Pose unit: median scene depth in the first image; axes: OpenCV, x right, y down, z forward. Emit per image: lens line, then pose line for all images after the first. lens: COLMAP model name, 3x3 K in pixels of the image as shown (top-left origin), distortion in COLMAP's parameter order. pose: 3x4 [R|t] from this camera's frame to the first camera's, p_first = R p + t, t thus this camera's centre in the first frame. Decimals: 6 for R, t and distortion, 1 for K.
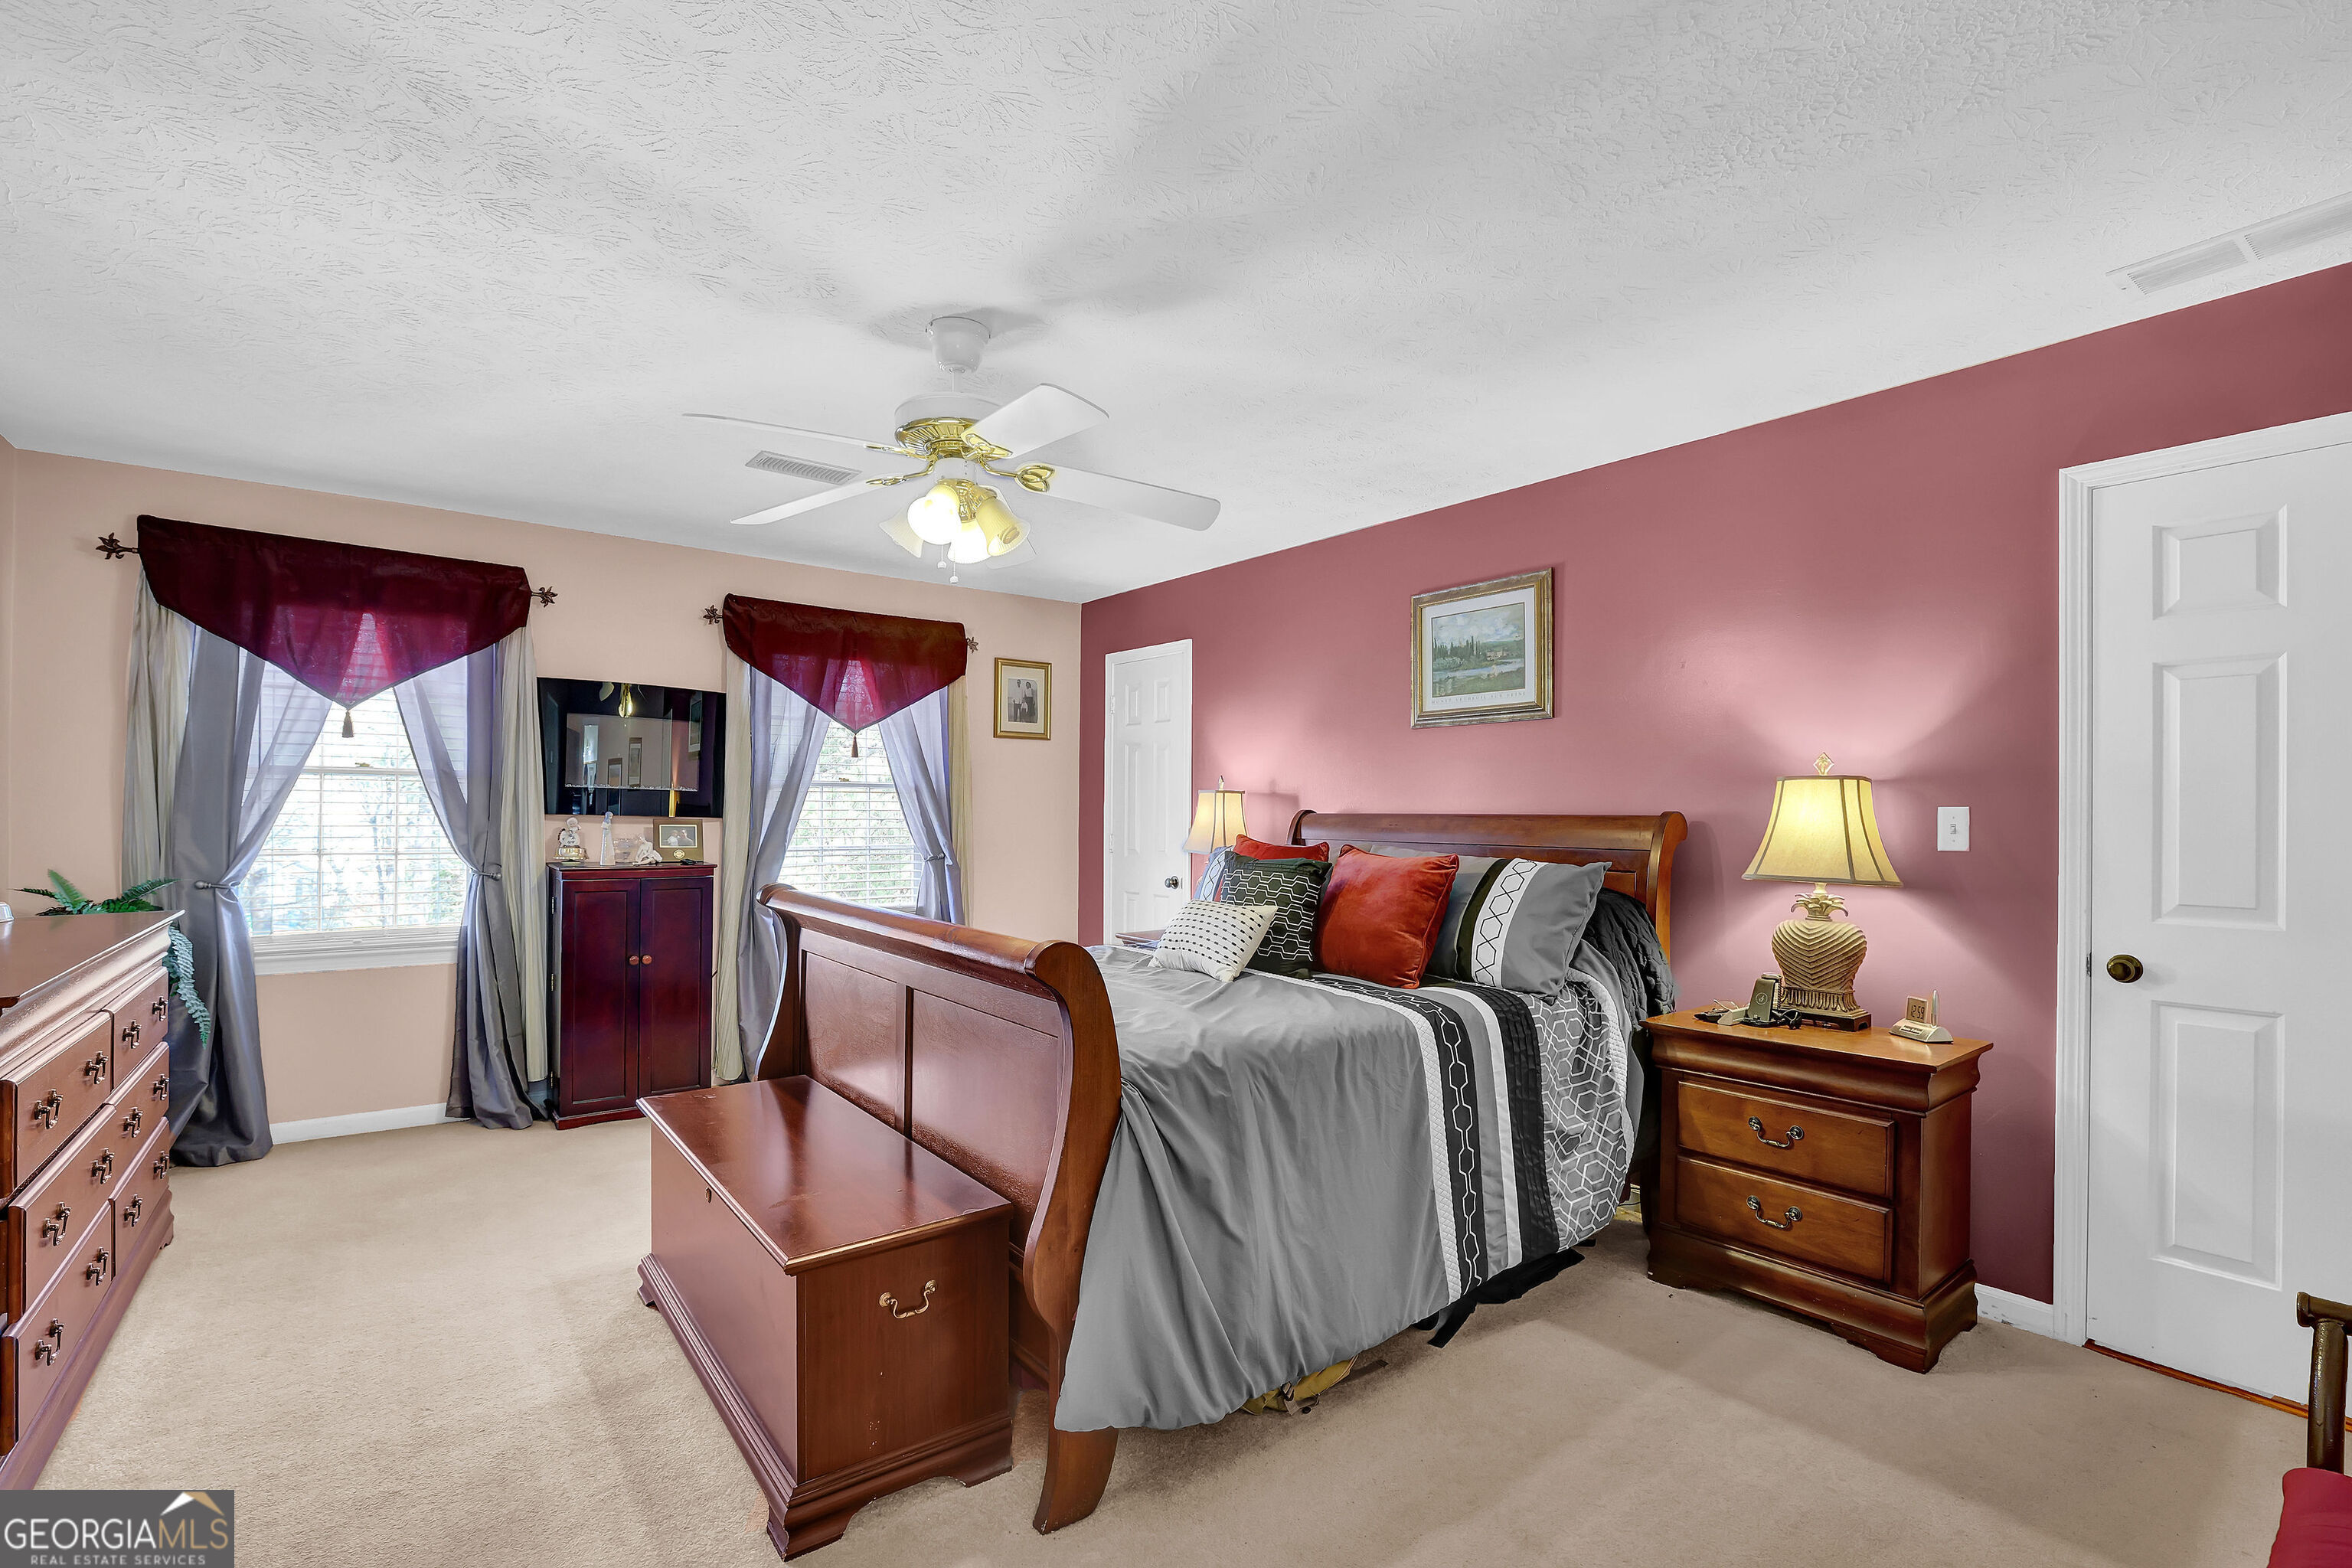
lens RADIAL K [[1059.8, 0, 1176.0], [0, 1059.8, 784.0], [0, 0, 1]] dist [-0.048173, 0.020237]
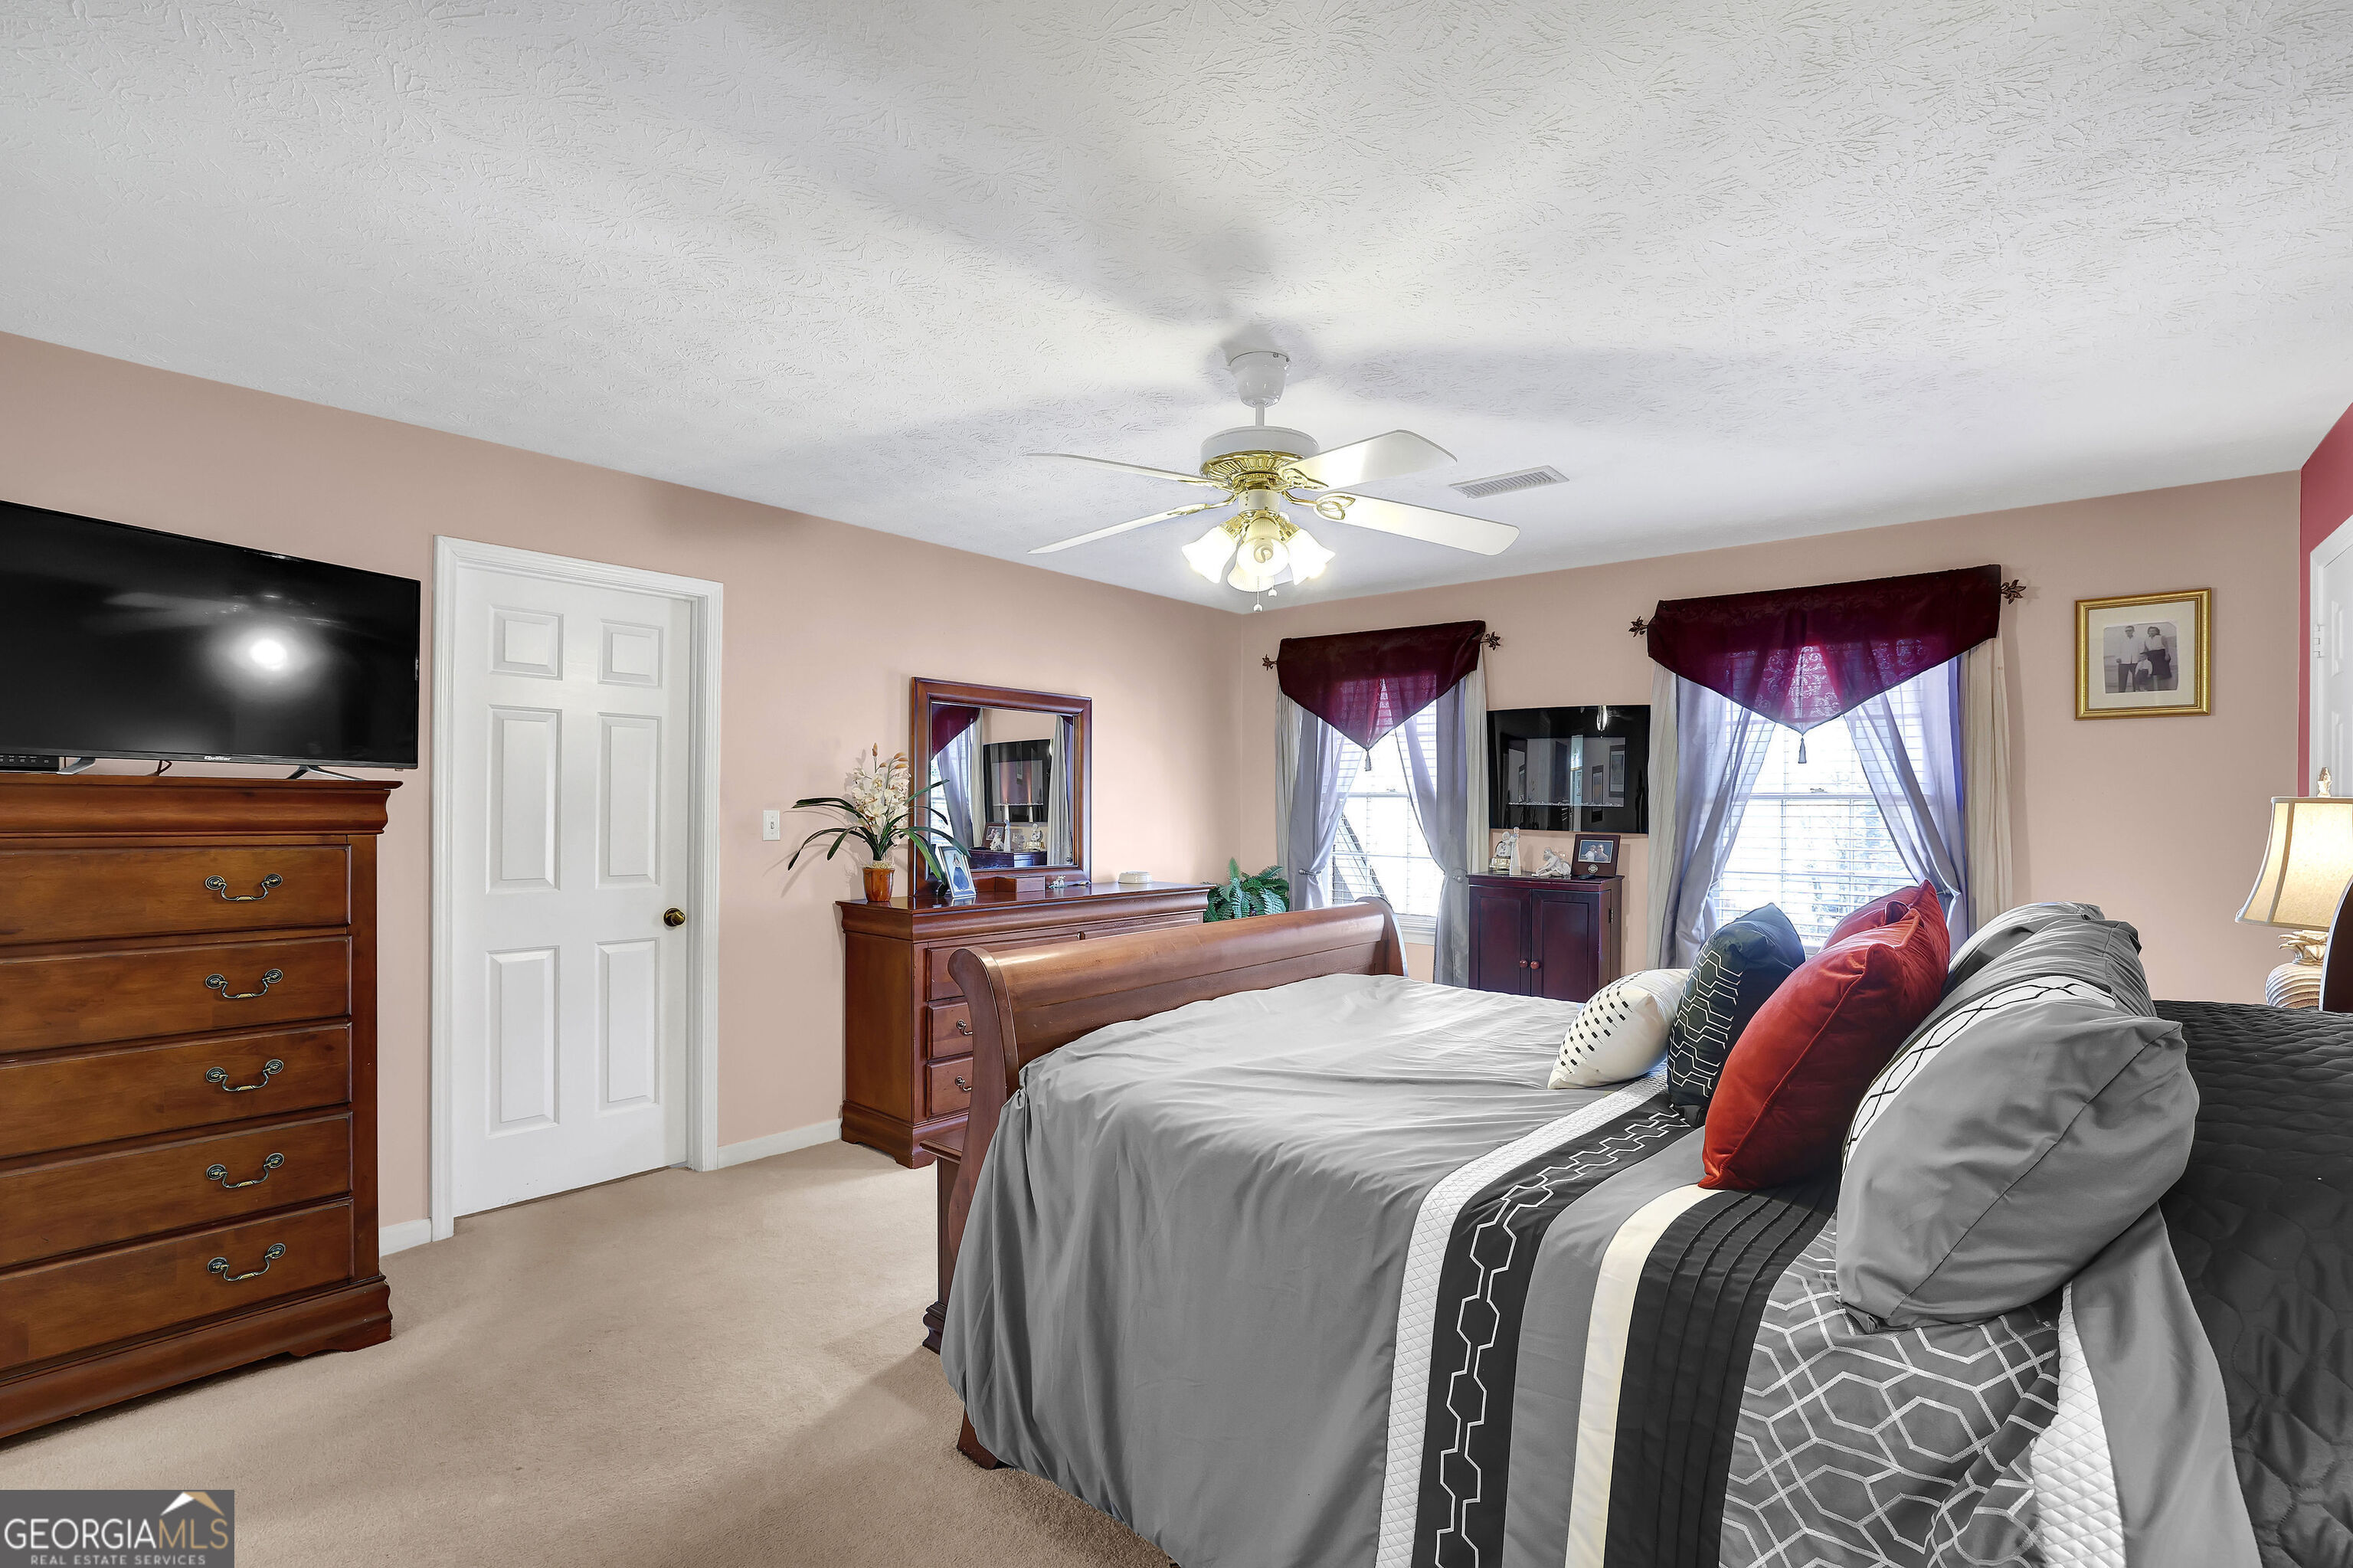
lens RADIAL K [[1060.3, 0, 1176.5], [0, 1060.3, 784.0], [0, 0, 1]] dist [-0.048173, 0.020237]
pose [[0.192767, -0.033982, -0.980656, 0.438709], [0.013171, 0.999400, -0.032043, 0.011819], [0.981156, -0.006739, 0.193099, 0.392463]]
